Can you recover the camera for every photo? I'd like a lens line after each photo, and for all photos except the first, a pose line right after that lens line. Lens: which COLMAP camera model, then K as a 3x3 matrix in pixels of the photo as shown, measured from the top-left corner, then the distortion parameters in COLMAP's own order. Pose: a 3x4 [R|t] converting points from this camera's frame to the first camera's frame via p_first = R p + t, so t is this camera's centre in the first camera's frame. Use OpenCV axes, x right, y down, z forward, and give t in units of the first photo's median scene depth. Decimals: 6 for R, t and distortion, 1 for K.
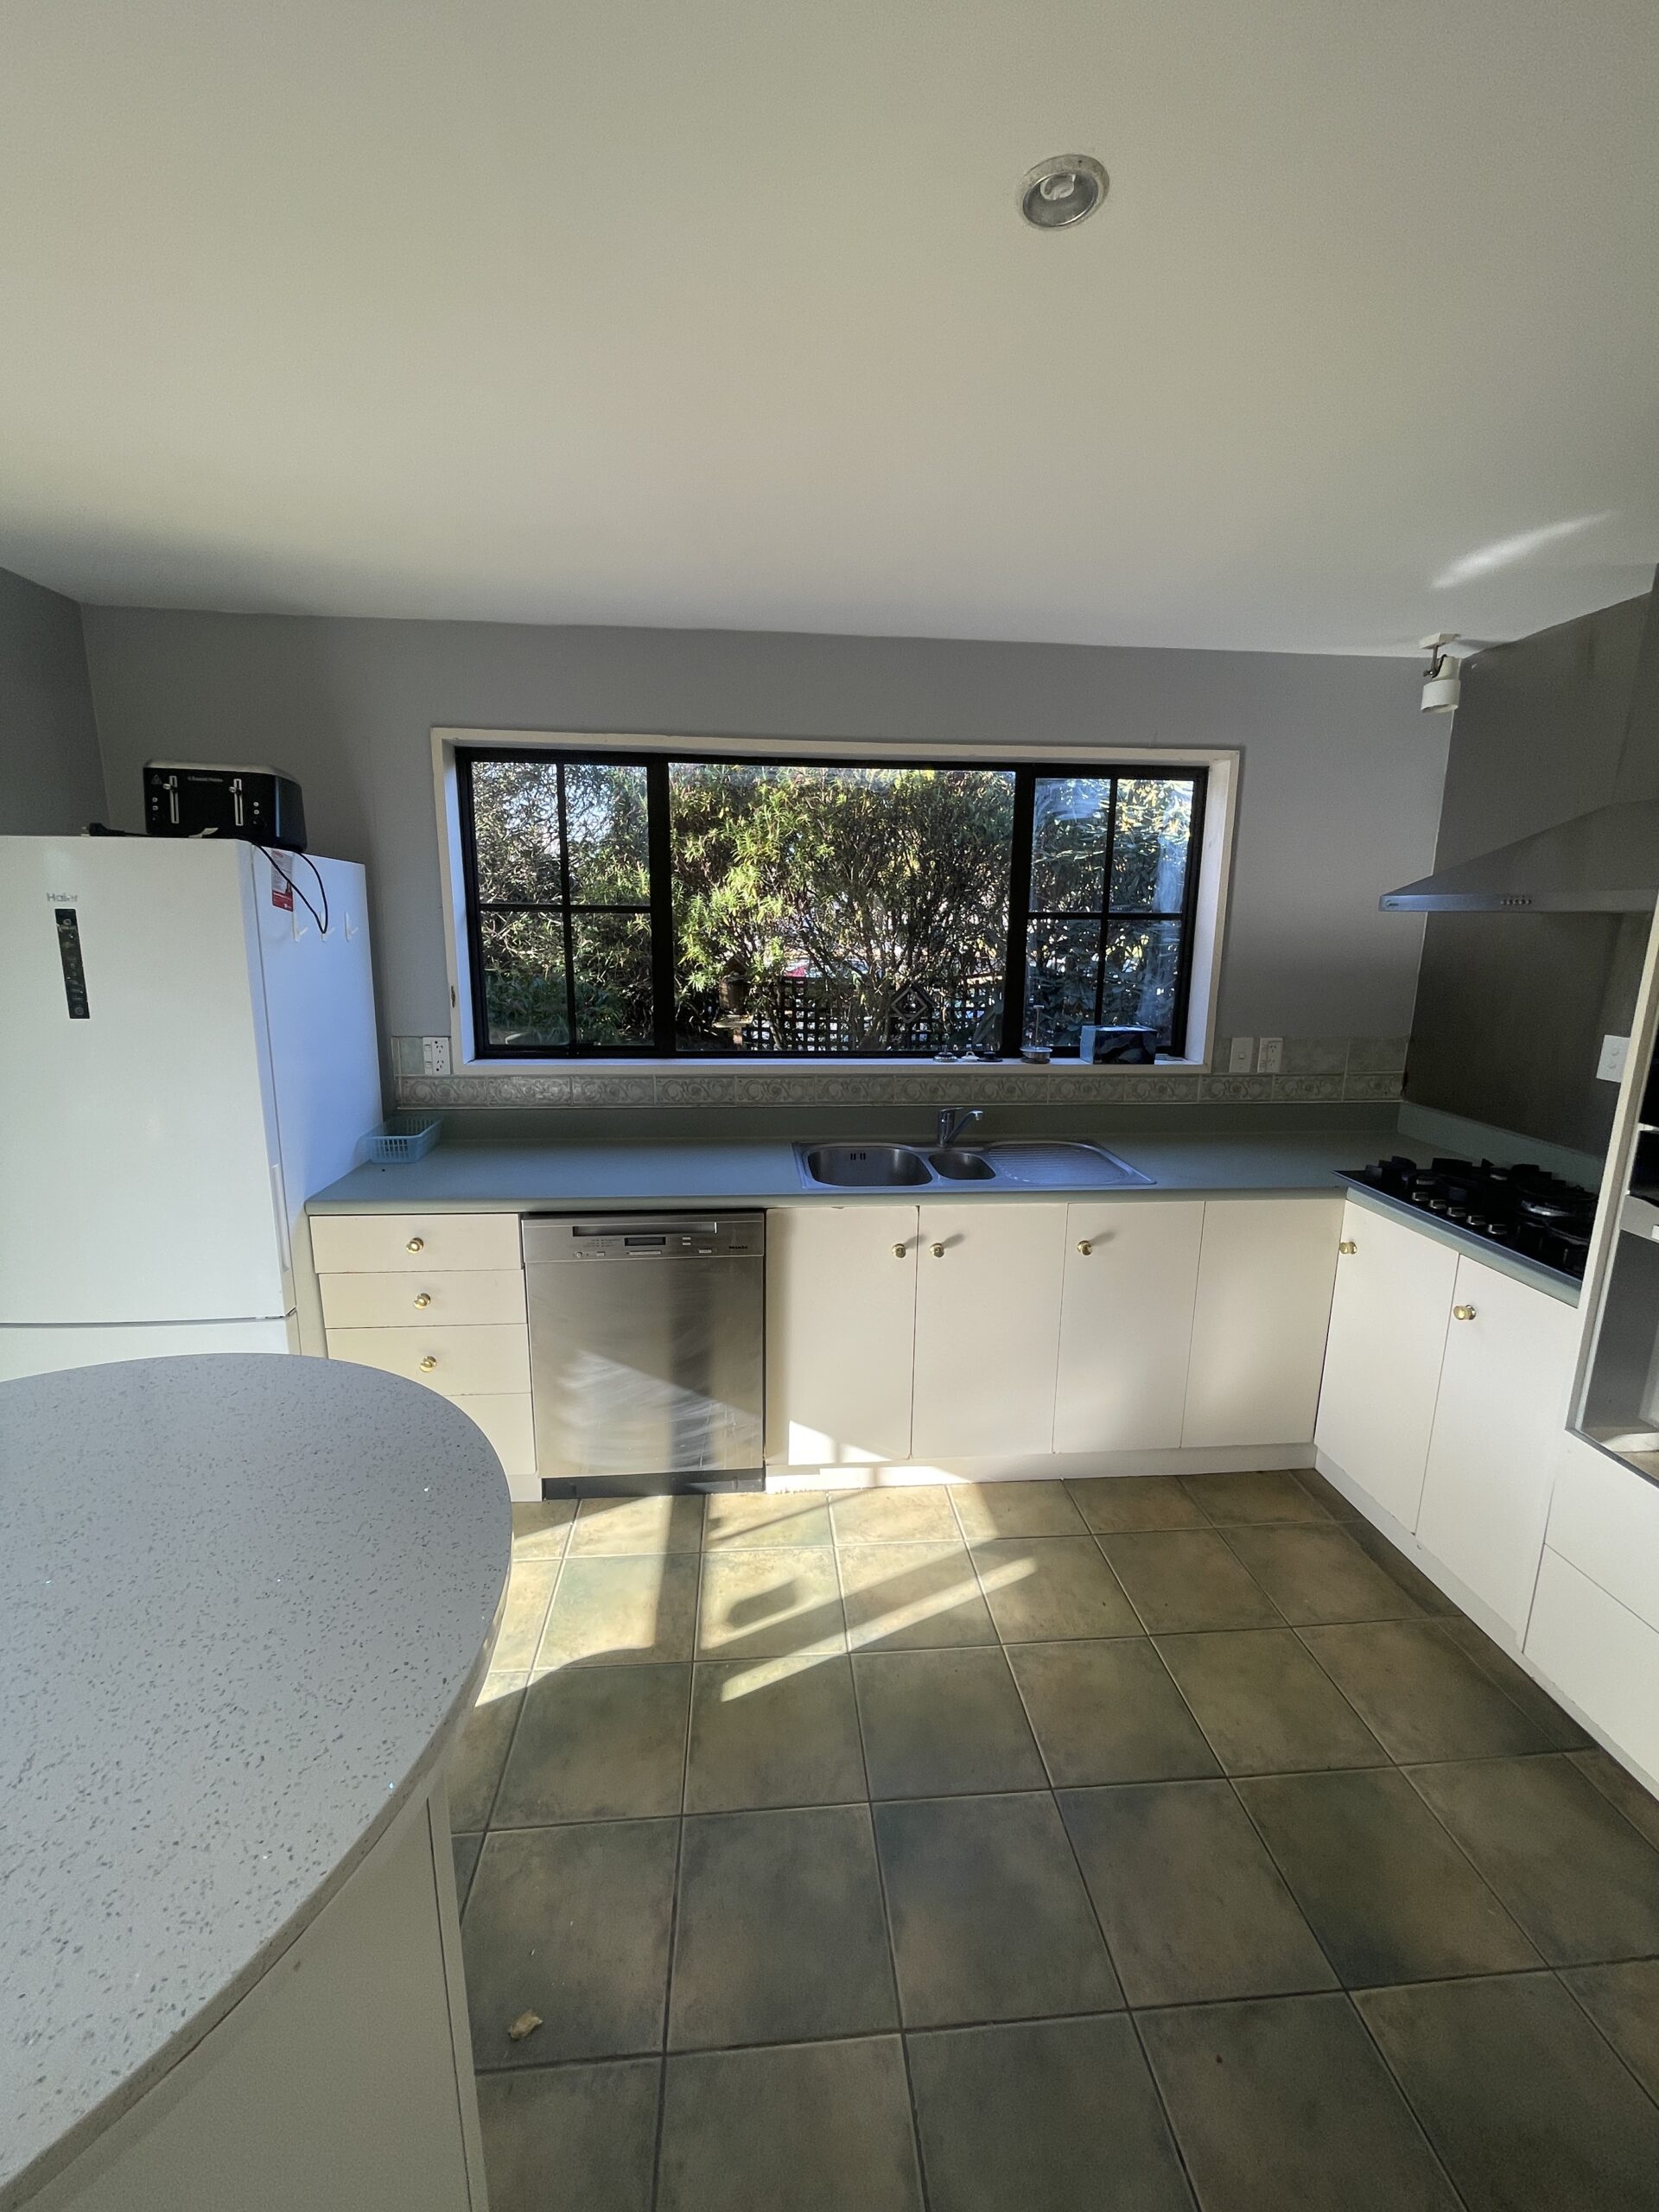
lens RADIAL K [[889.0, 0, 821.6], [0, 889.0, 1097.6], [0, 0, 1]] dist [-0.011624, 0.001065]
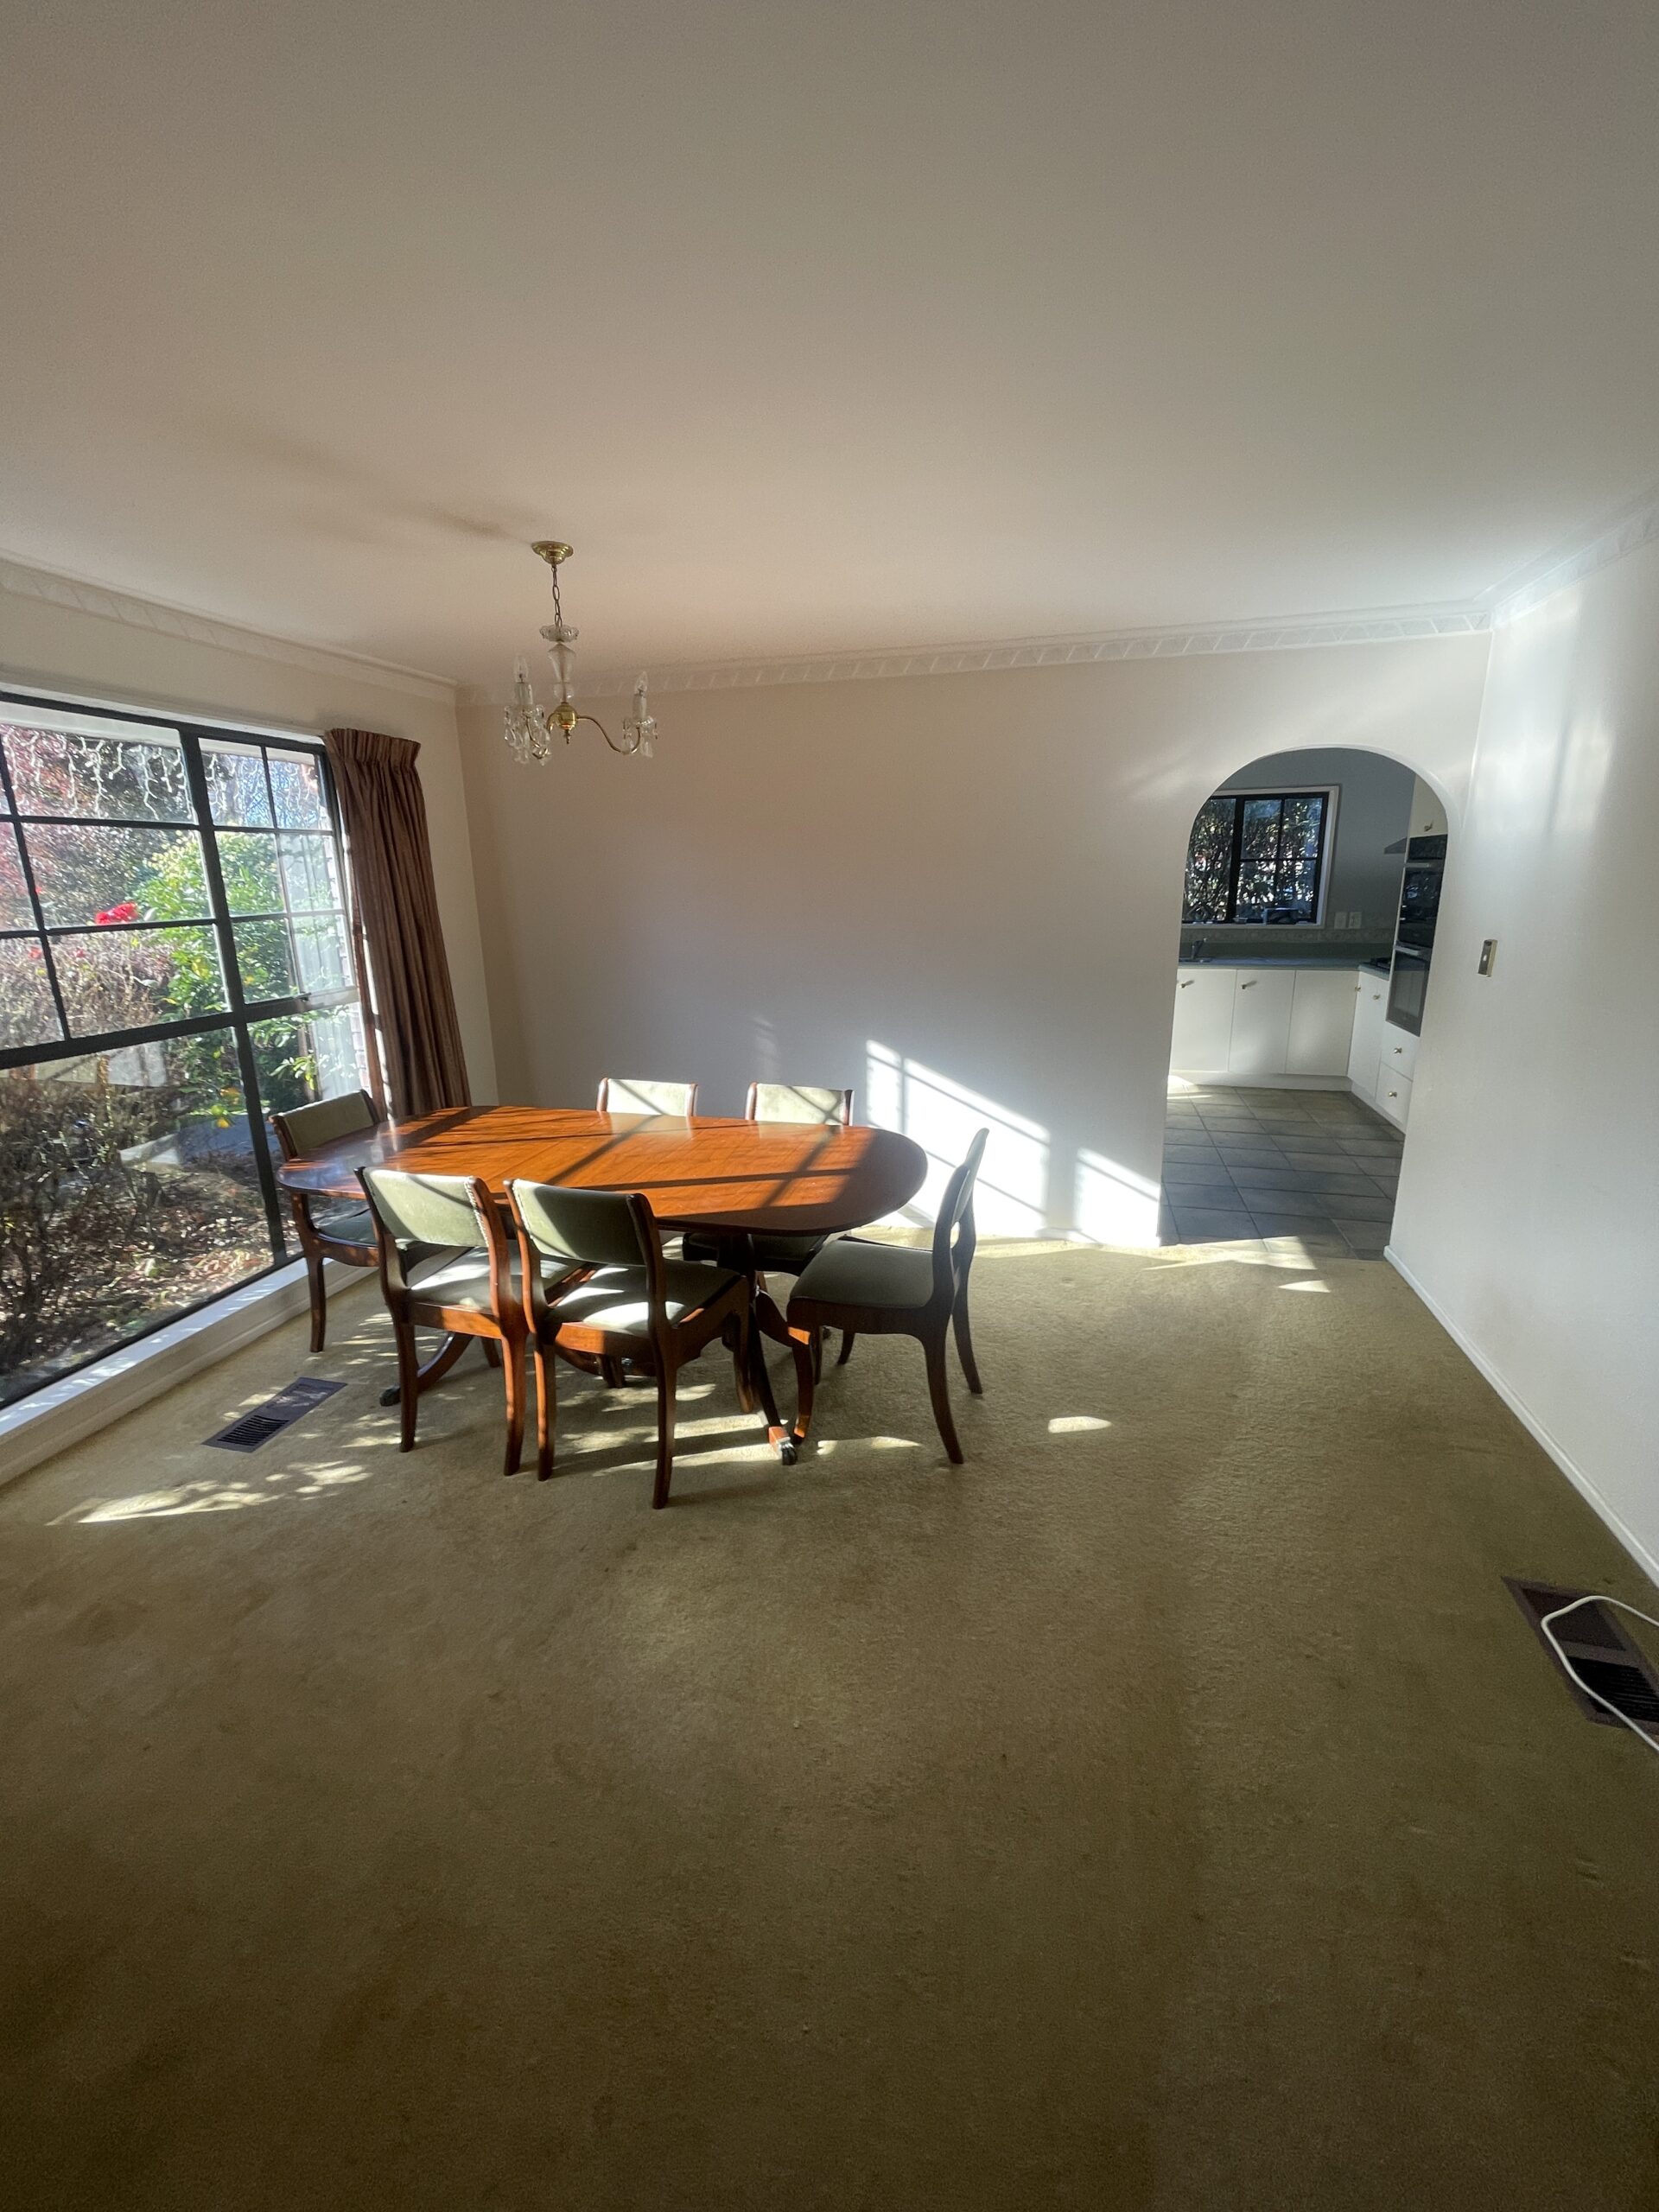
lens RADIAL K [[889.0, 0, 835.4], [0, 889.0, 1094.9], [0, 0, 1]] dist [-0.011624, 0.001065]
pose [[0.940815, 0.054284, -0.334546, 0.046361], [-0.039941, 0.997970, 0.049611, 0.354531], [0.336560, -0.033313, 0.941073, -1.659402]]
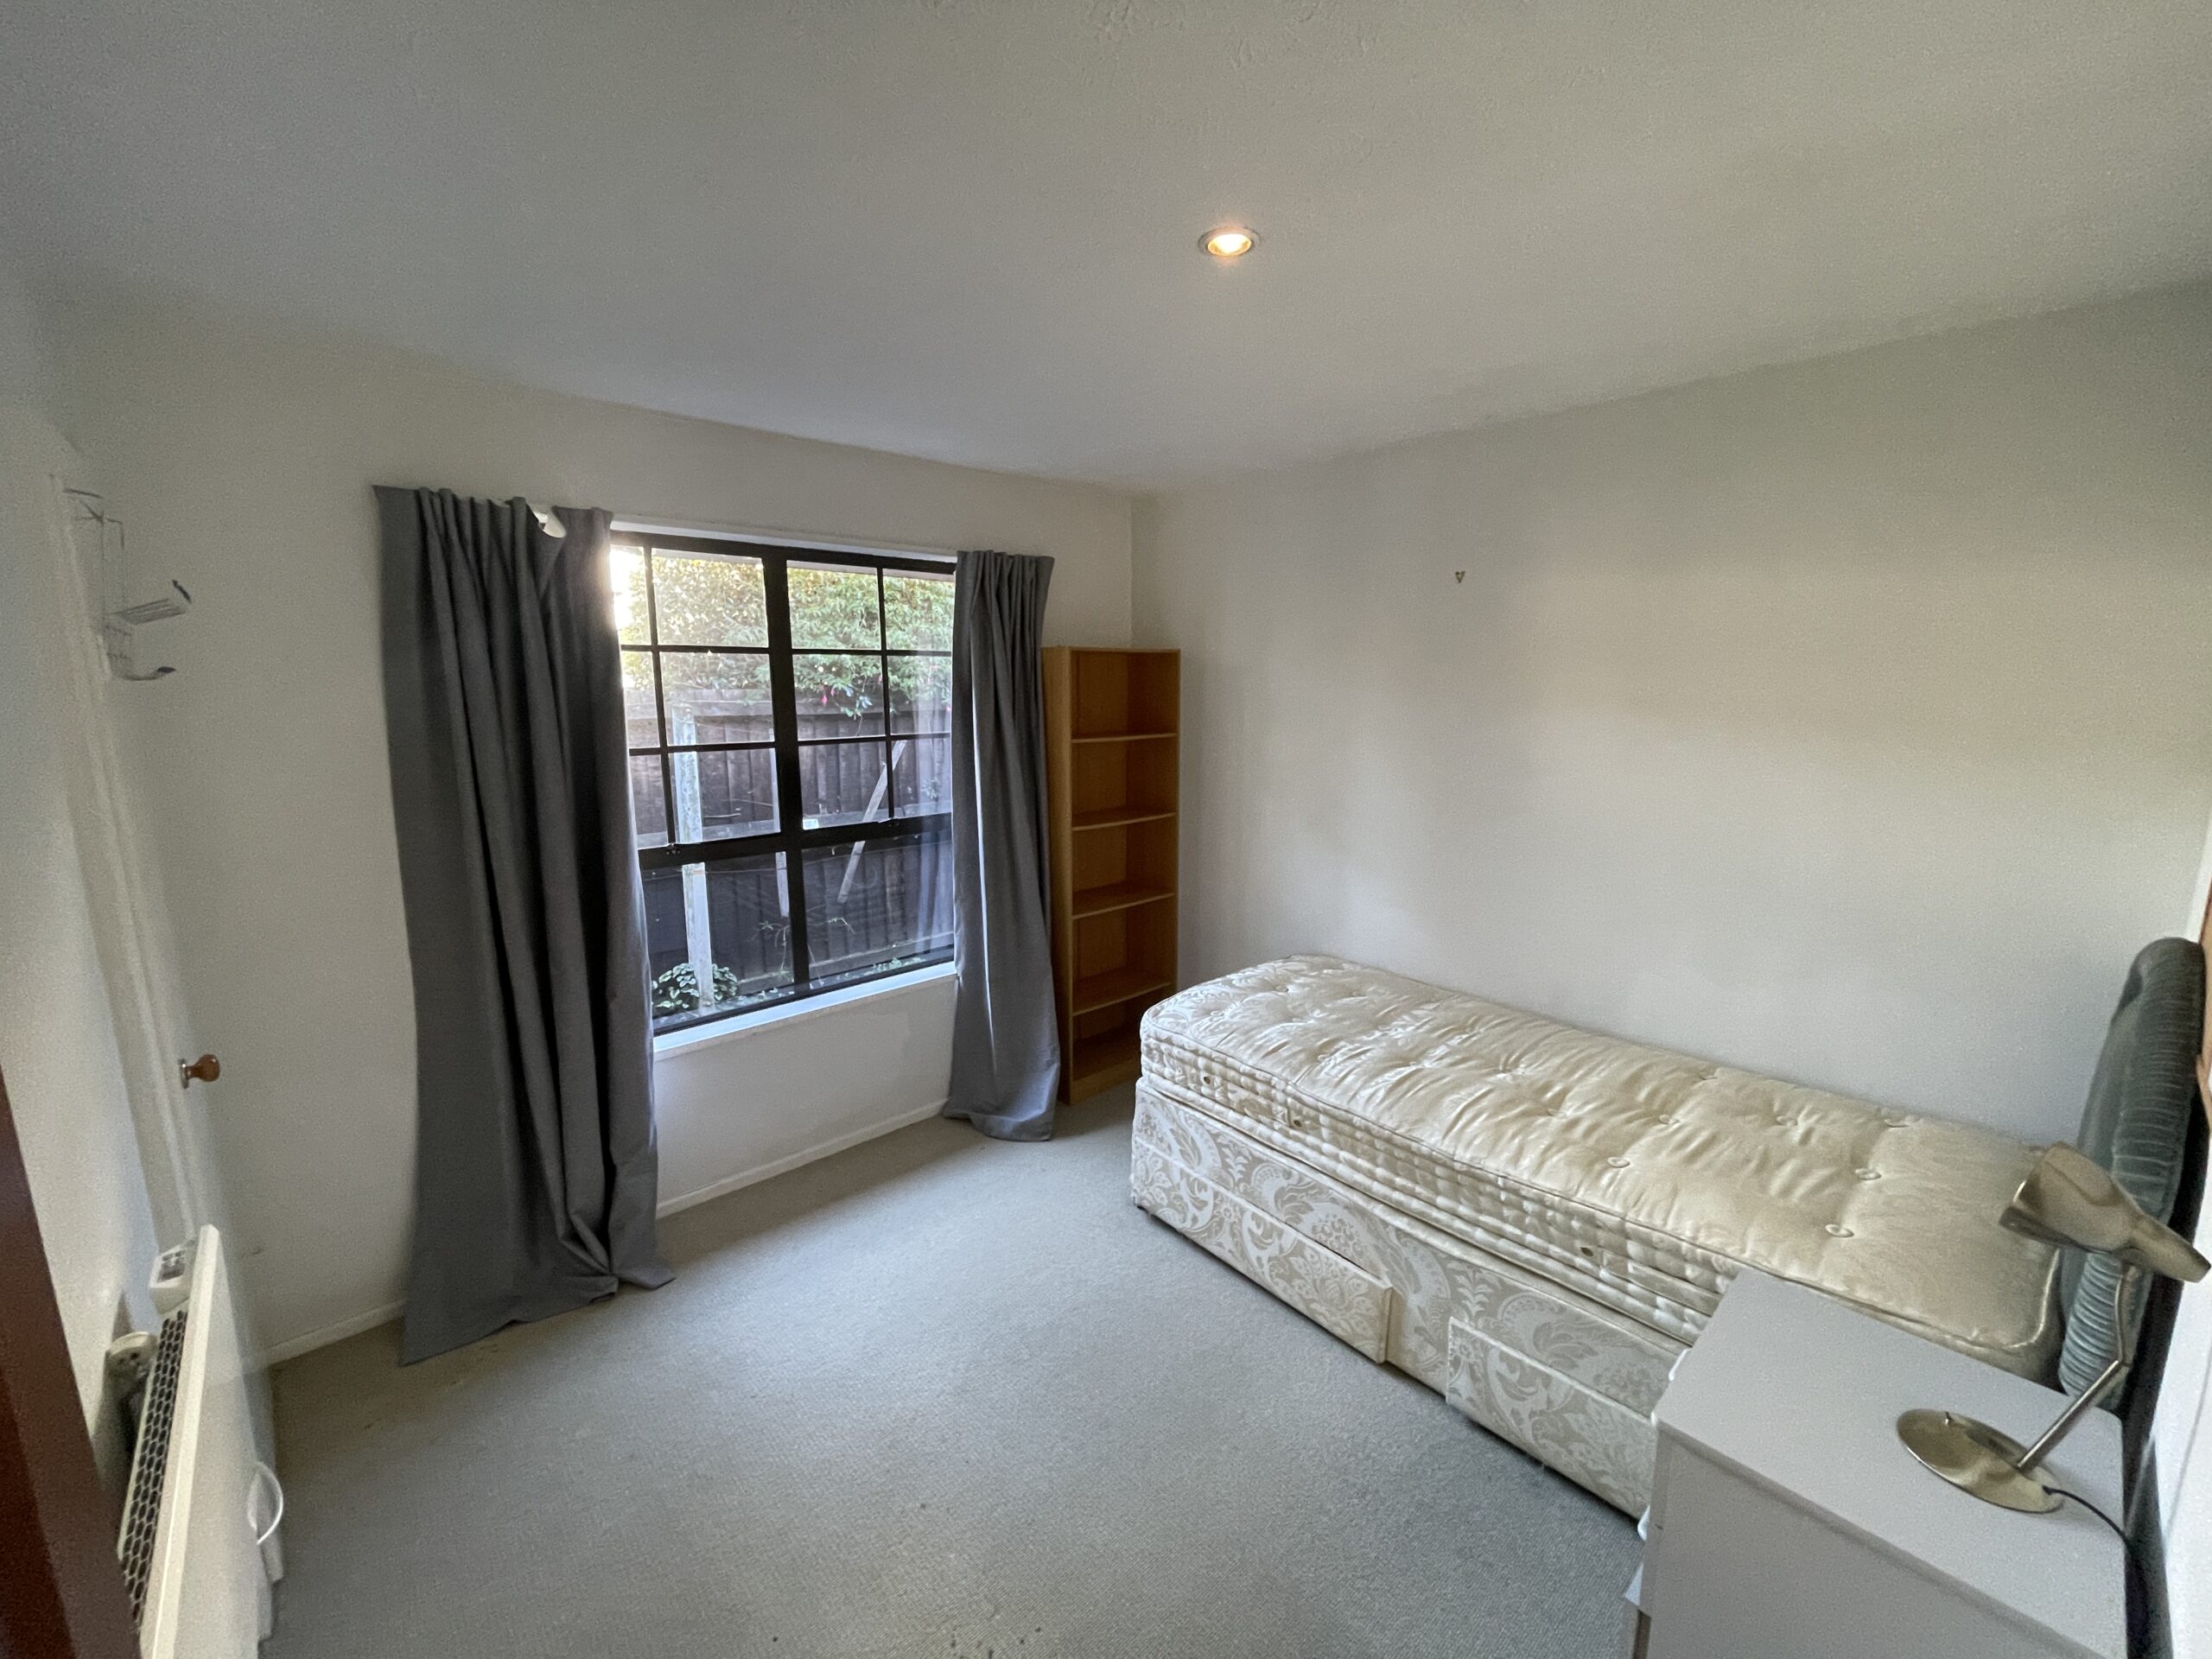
lens RADIAL K [[889.0, 0, 1108.8], [0, 889.0, 826.4], [0, 0, 1]] dist [-0.011624, 0.001065]
pose [[0.607873, 0.108865, -0.786536, 0.036516], [-0.148372, 0.988683, 0.022175, 0.254473], [0.780049, 0.103221, 0.617146, -1.283806]]
